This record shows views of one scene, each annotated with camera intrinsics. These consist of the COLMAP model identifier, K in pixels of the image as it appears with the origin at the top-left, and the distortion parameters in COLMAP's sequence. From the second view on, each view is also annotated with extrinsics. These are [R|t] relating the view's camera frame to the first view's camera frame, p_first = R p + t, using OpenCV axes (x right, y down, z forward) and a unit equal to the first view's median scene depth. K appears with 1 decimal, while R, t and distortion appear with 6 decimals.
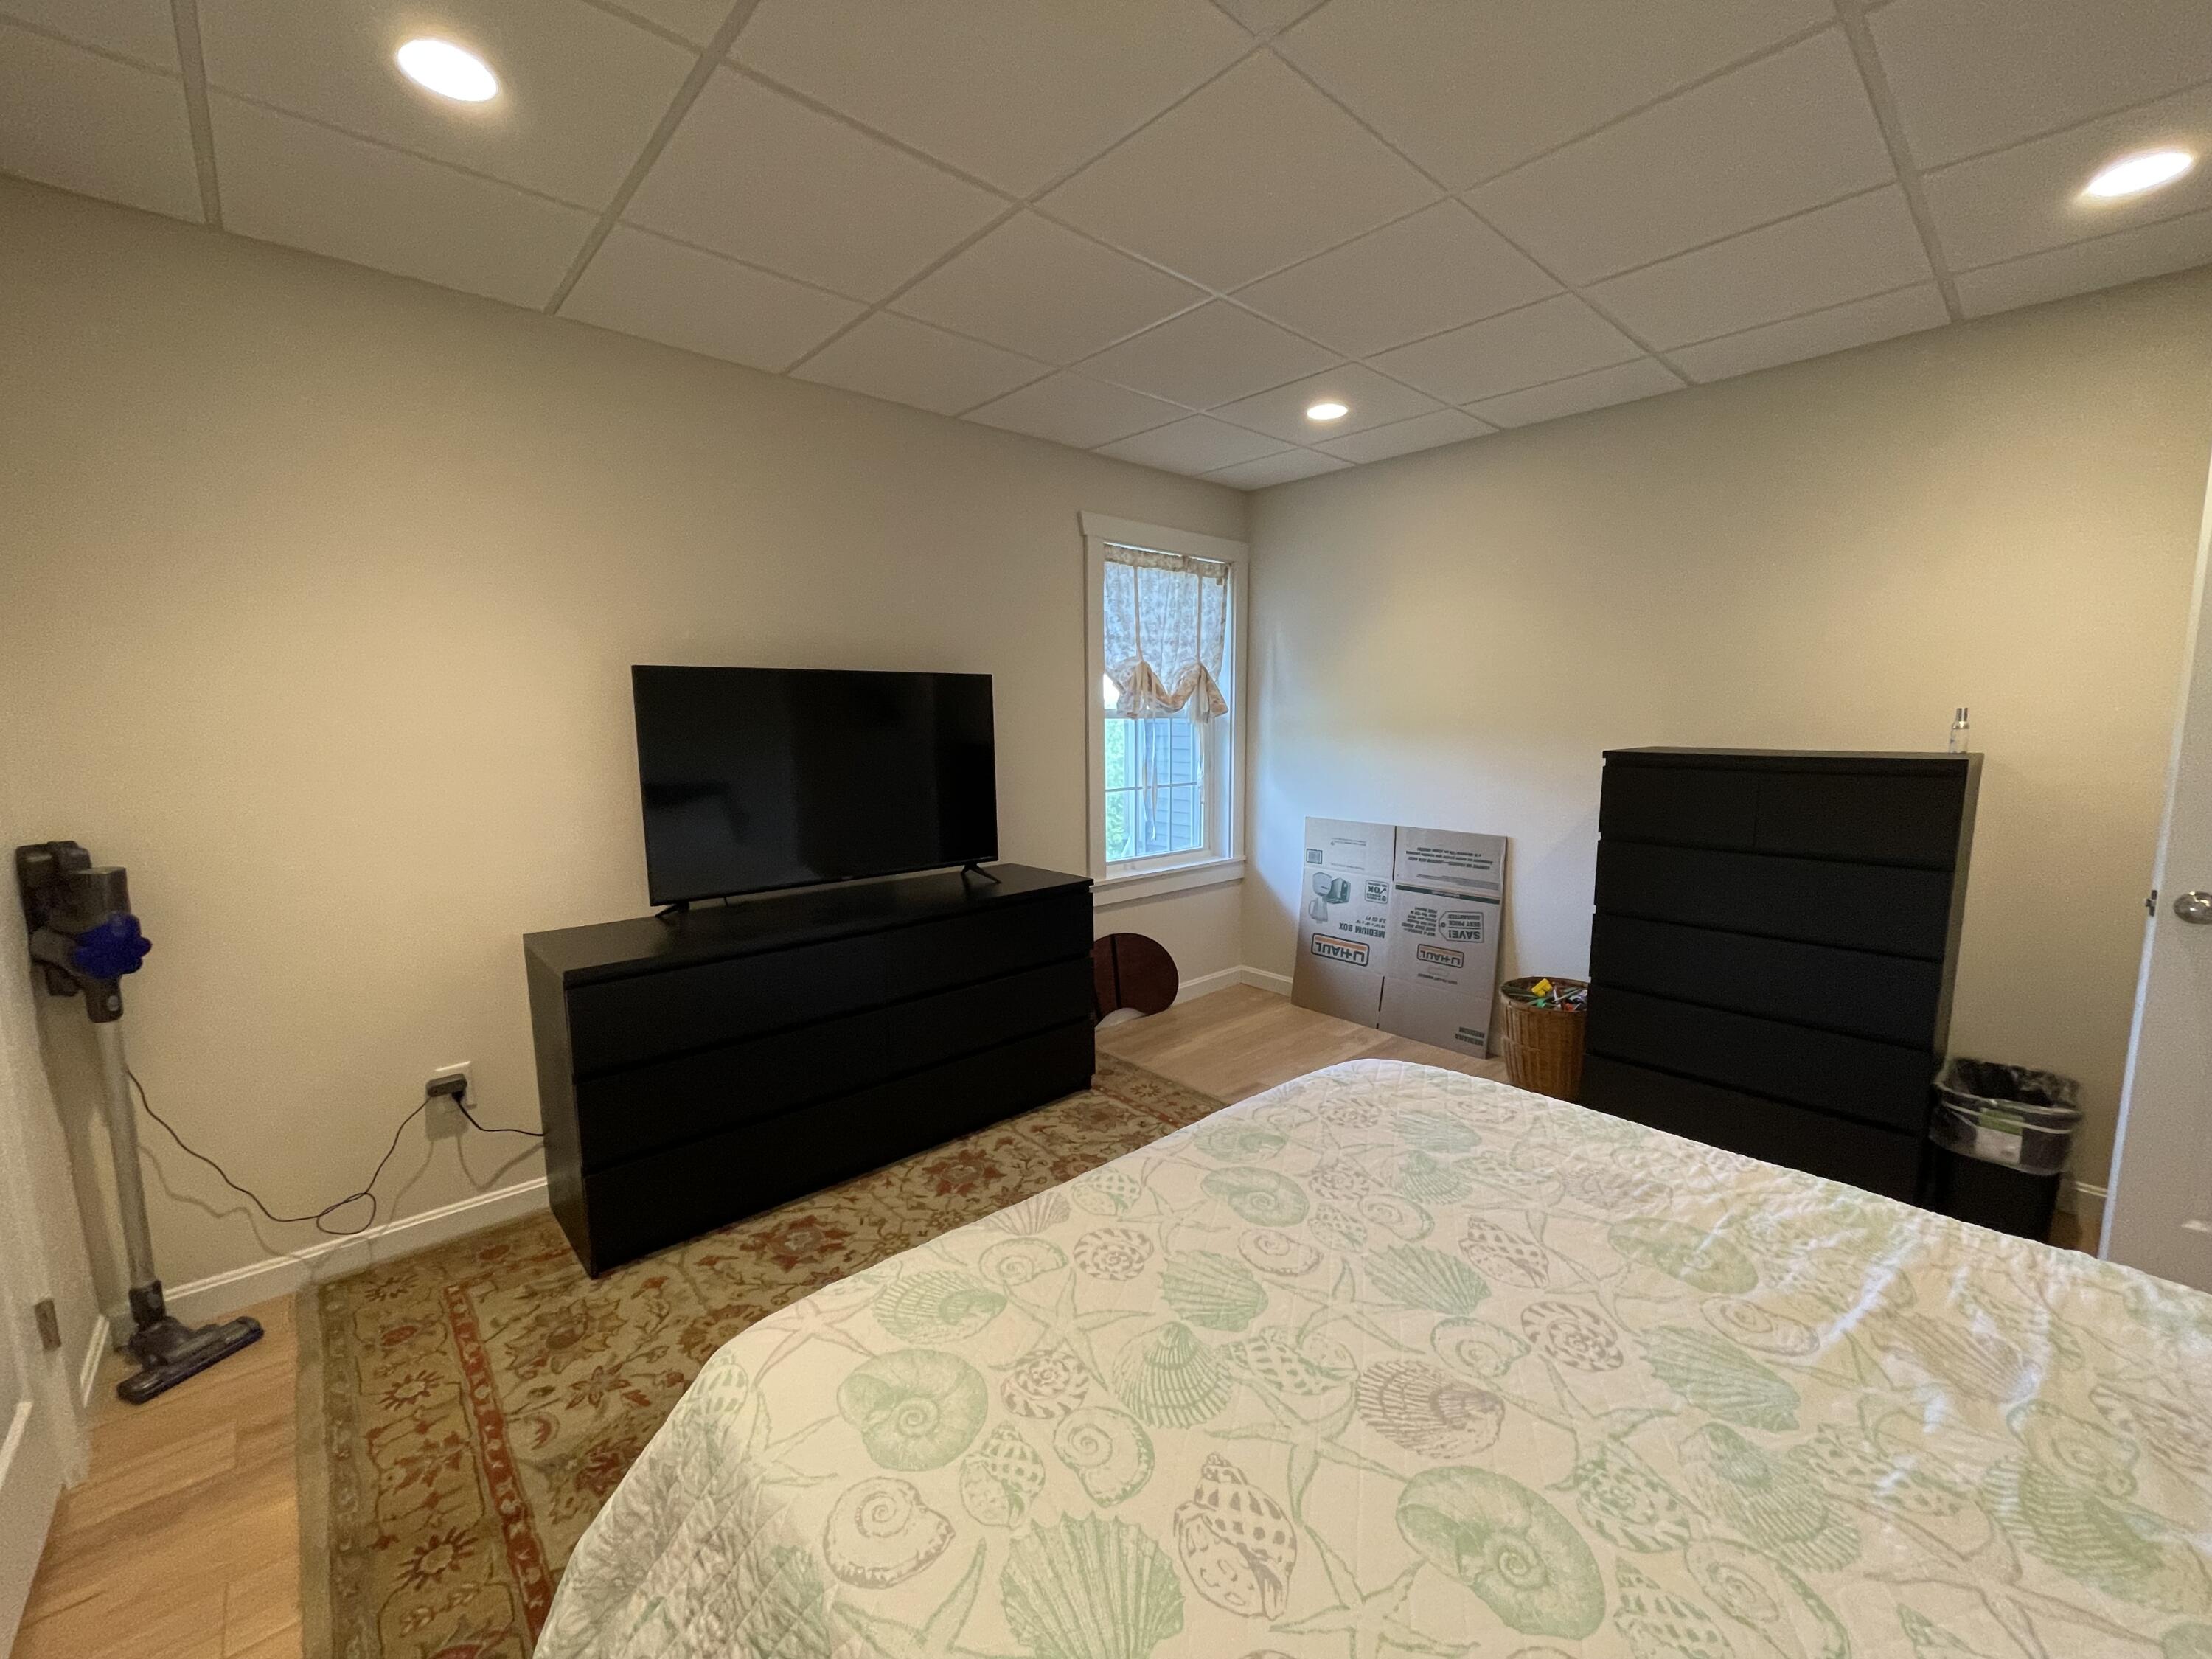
lens RADIAL K [[890.6, 0, 1104.4], [0, 890.6, 828.2], [0, 0, 1]] dist [-0.007346, 0.000407]
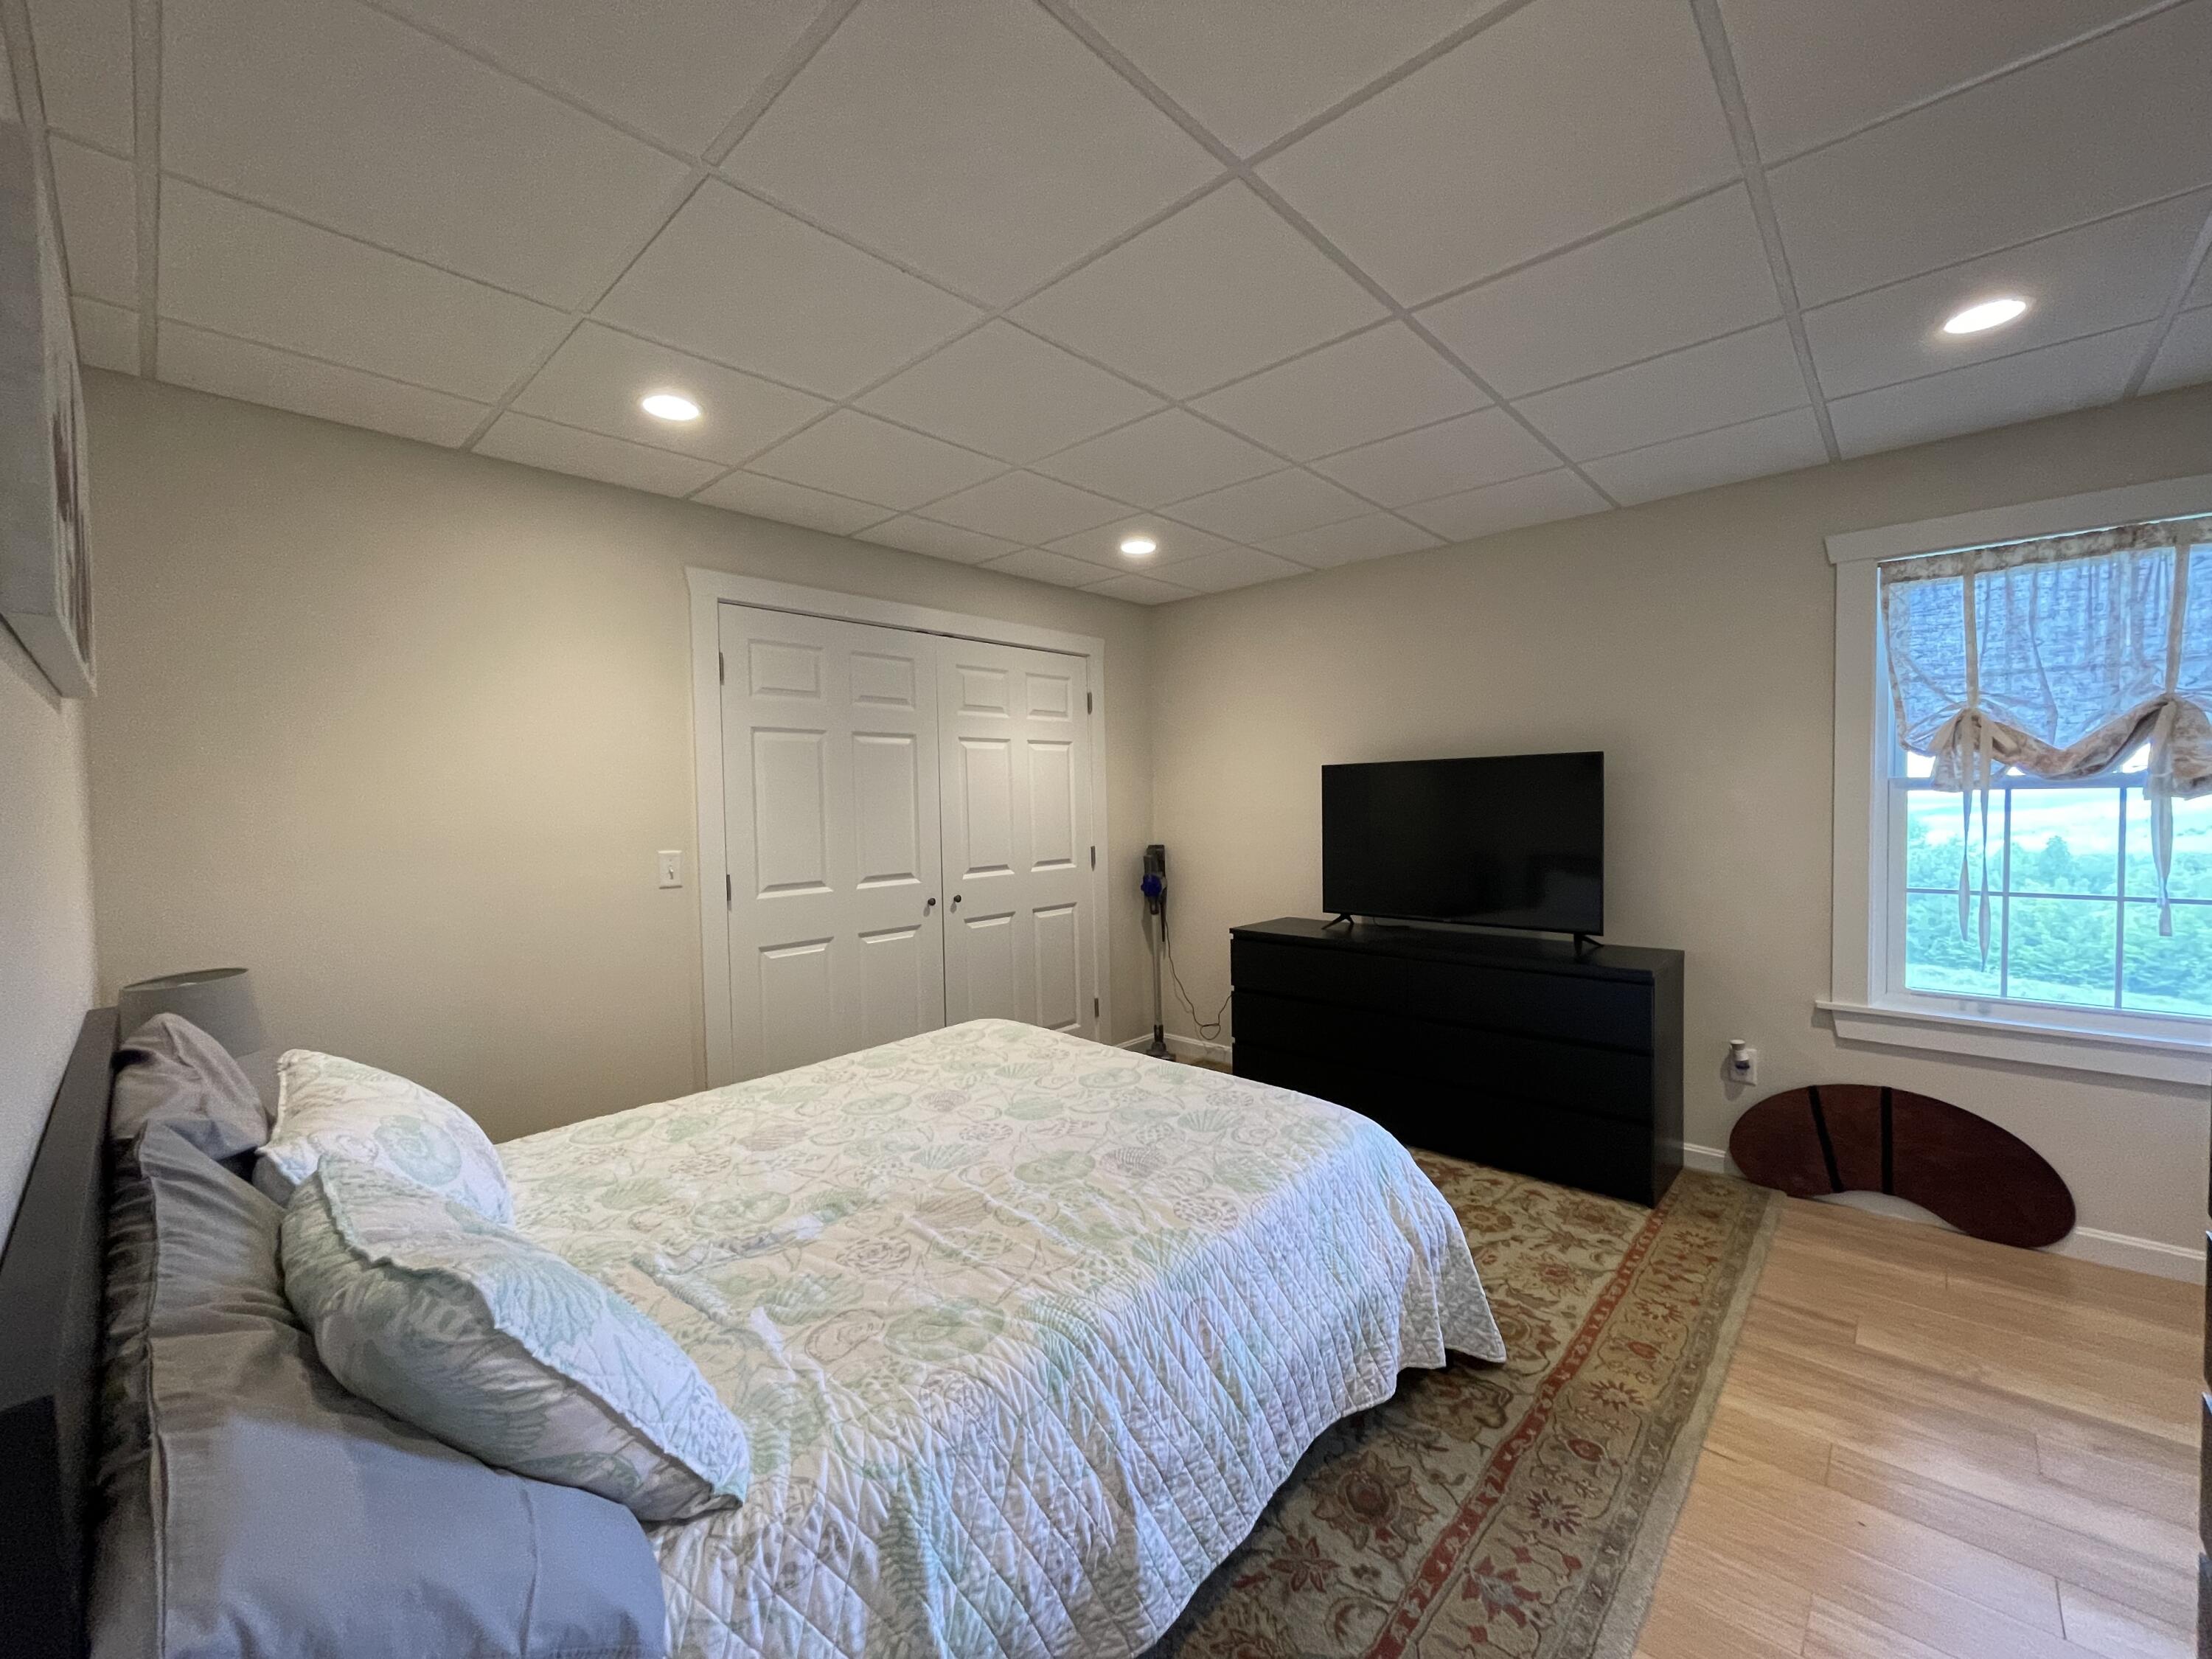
lens RADIAL K [[890.6, 0, 1102.3], [0, 890.6, 828.8], [0, 0, 1]] dist [-0.007346, 0.000407]
pose [[0.081227, 0.037071, -0.996006, 1.638040], [-0.108902, 0.993655, 0.028102, -0.098419], [0.990728, 0.106184, 0.084749, 0.694388]]
